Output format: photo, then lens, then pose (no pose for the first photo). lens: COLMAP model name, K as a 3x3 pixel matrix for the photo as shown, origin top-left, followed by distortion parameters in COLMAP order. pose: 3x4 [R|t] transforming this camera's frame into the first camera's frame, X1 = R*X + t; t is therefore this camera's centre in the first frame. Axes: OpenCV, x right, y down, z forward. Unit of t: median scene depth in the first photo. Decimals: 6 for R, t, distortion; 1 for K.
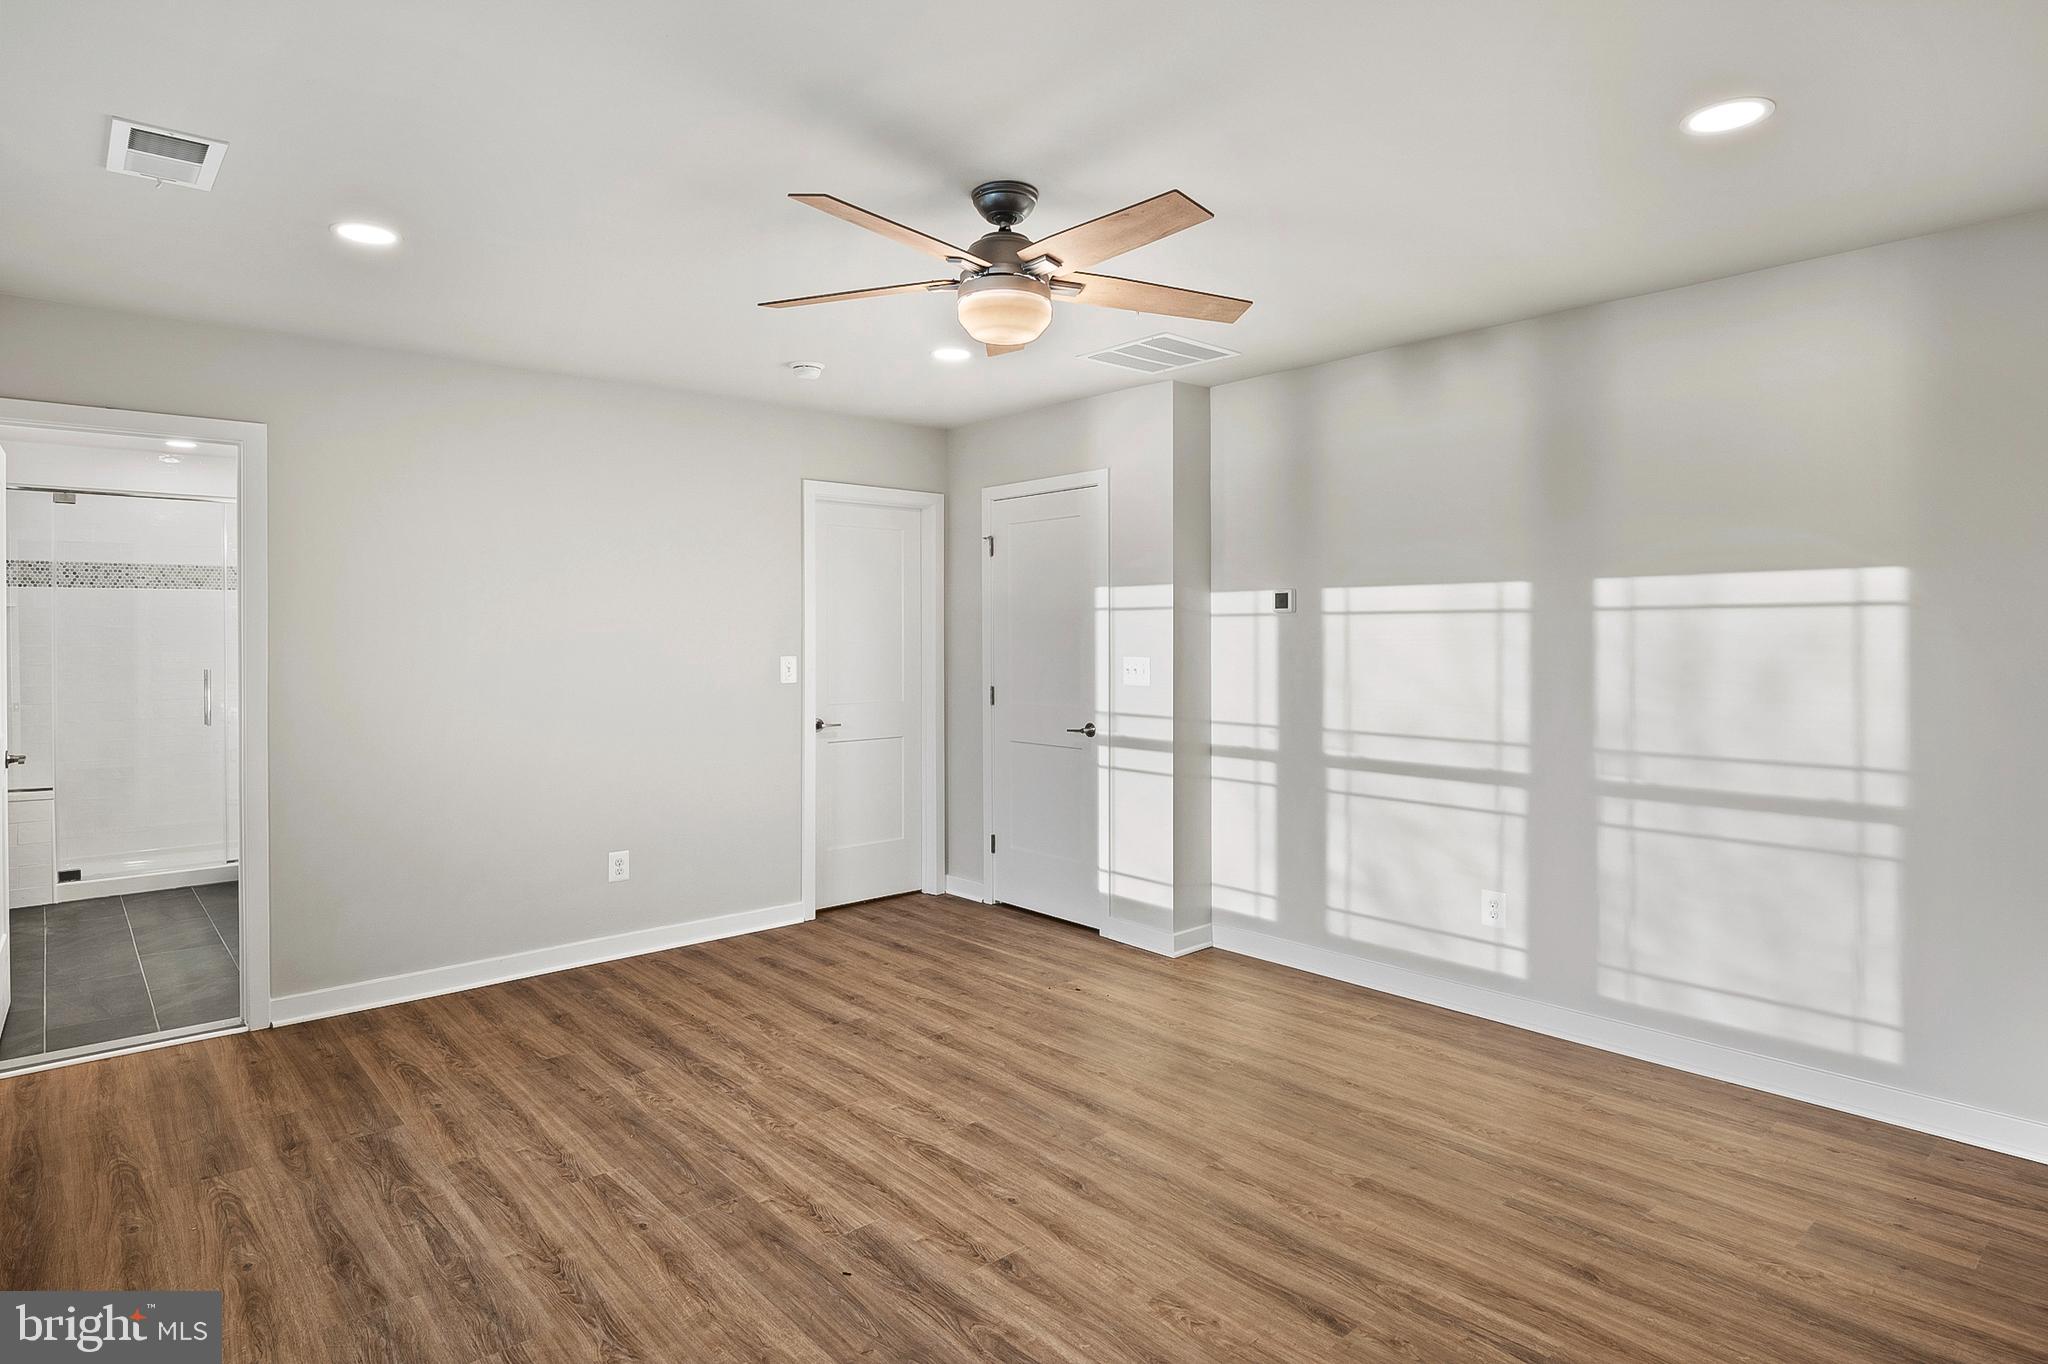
lens RADIAL K [[1107.3, 0, 983.9], [0, 1107.3, 635.0], [0, 0, 1]] dist [-0.004740, -0.003760]
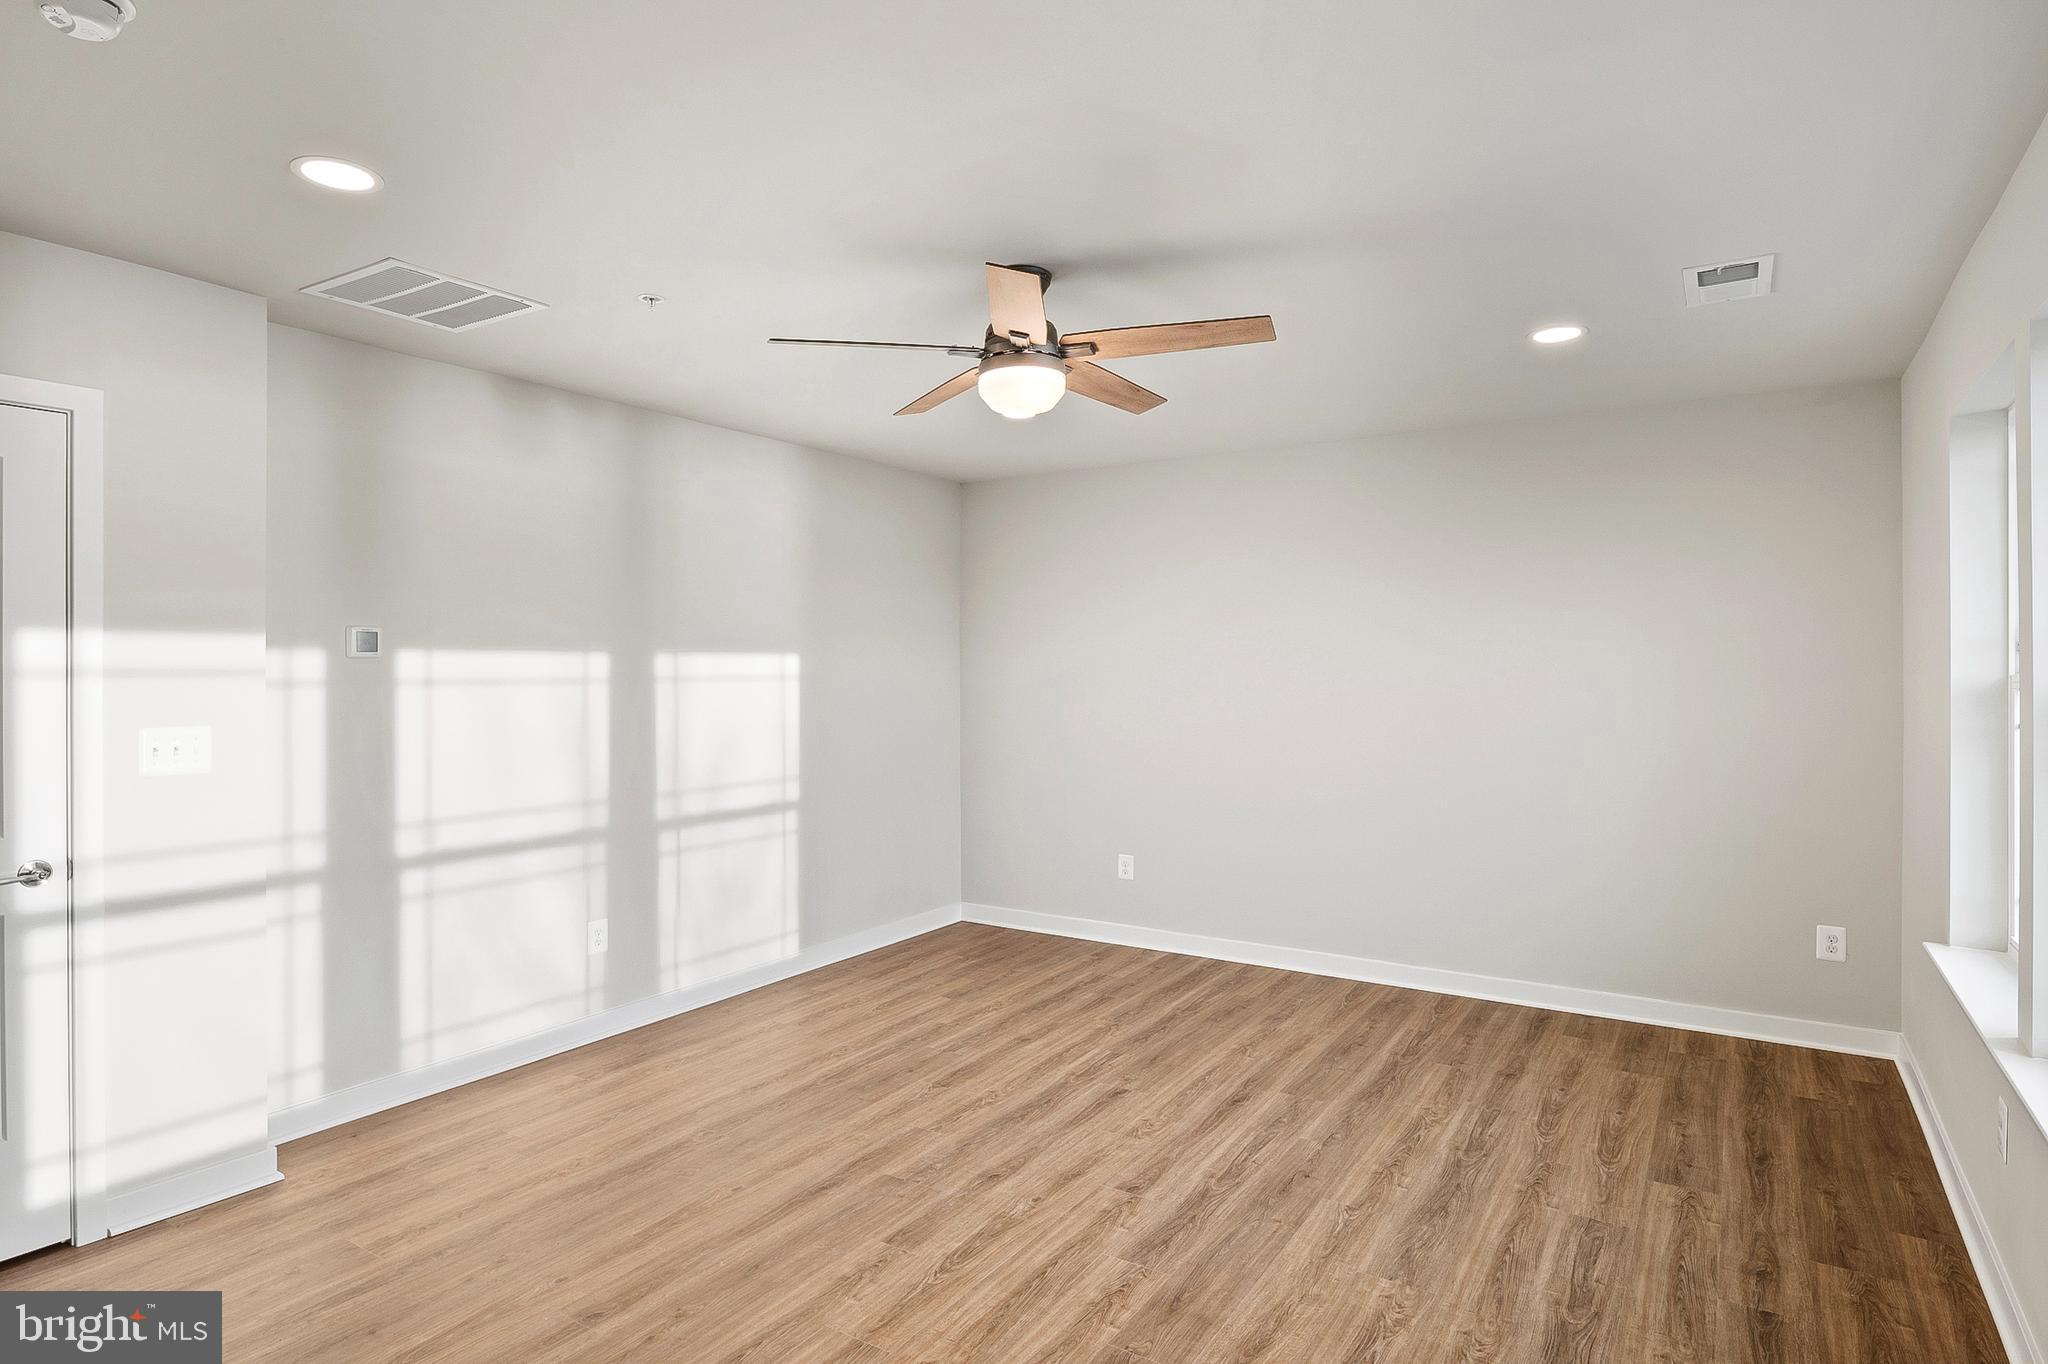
lens RADIAL K [[1107.3, 0, 1042.2], [0, 1107.3, 674.9], [0, 0, 1]] dist [-0.004740, -0.003760]
pose [[-0.298079, -0.001299, 0.954540, -0.905390], [0.006908, 0.999970, 0.003518, -0.014802], [-0.954516, 0.007642, -0.298061, 1.159030]]
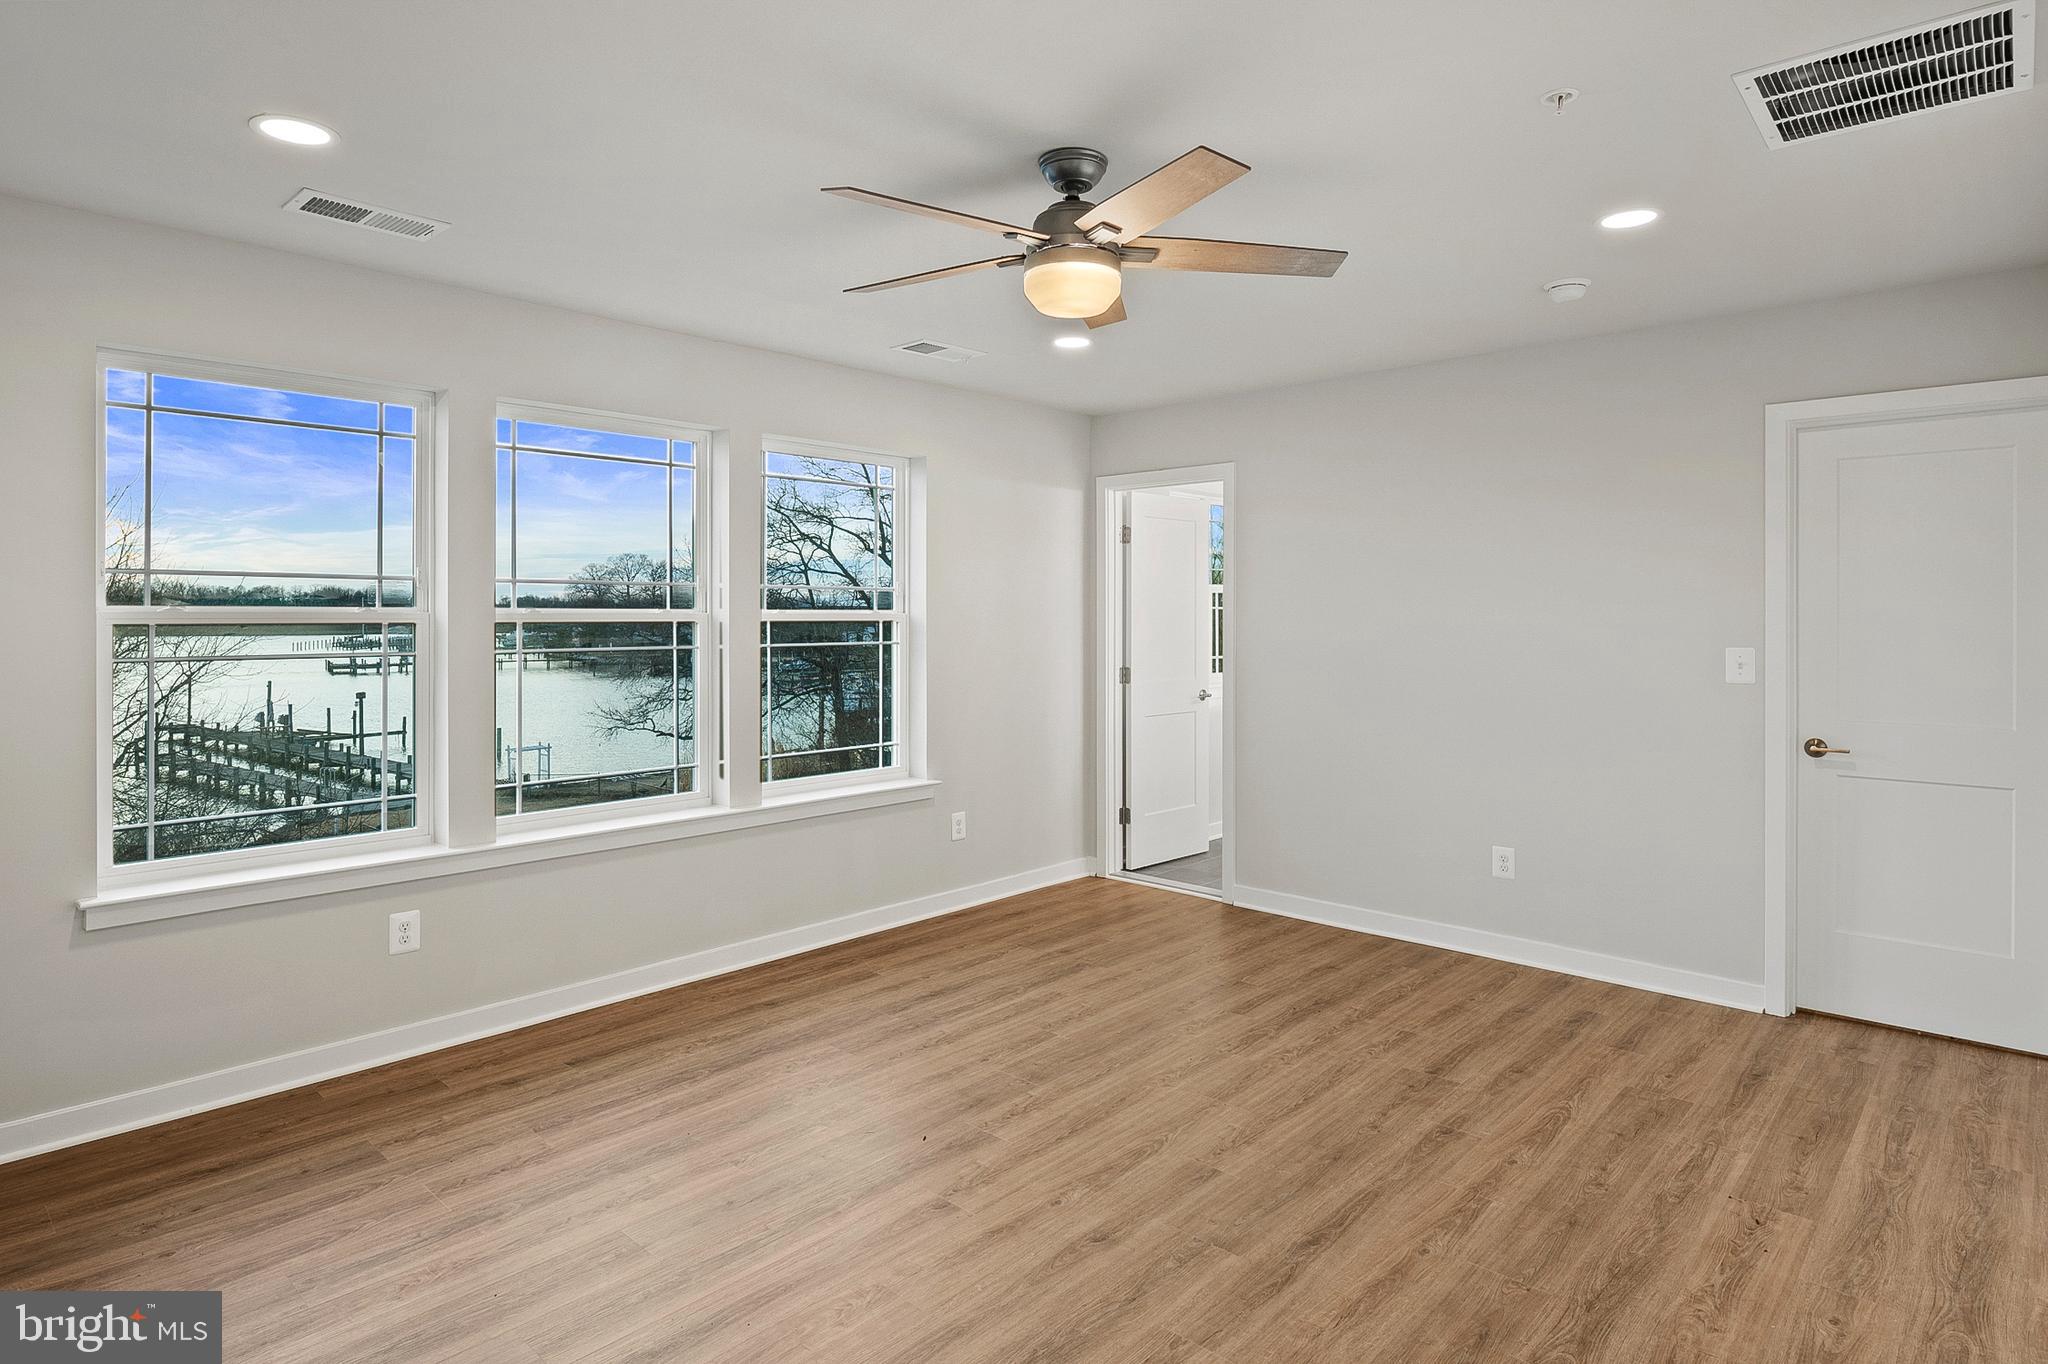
lens RADIAL K [[1107.3, 0, 1037.0], [0, 1107.3, 608.6], [0, 0, 1]] dist [-0.004740, -0.003760]
pose [[0.120734, -0.001274, -0.992684, 0.868291], [-0.002979, 0.999994, -0.001646, -0.007933], [0.992680, 0.003156, 0.120730, 0.758751]]
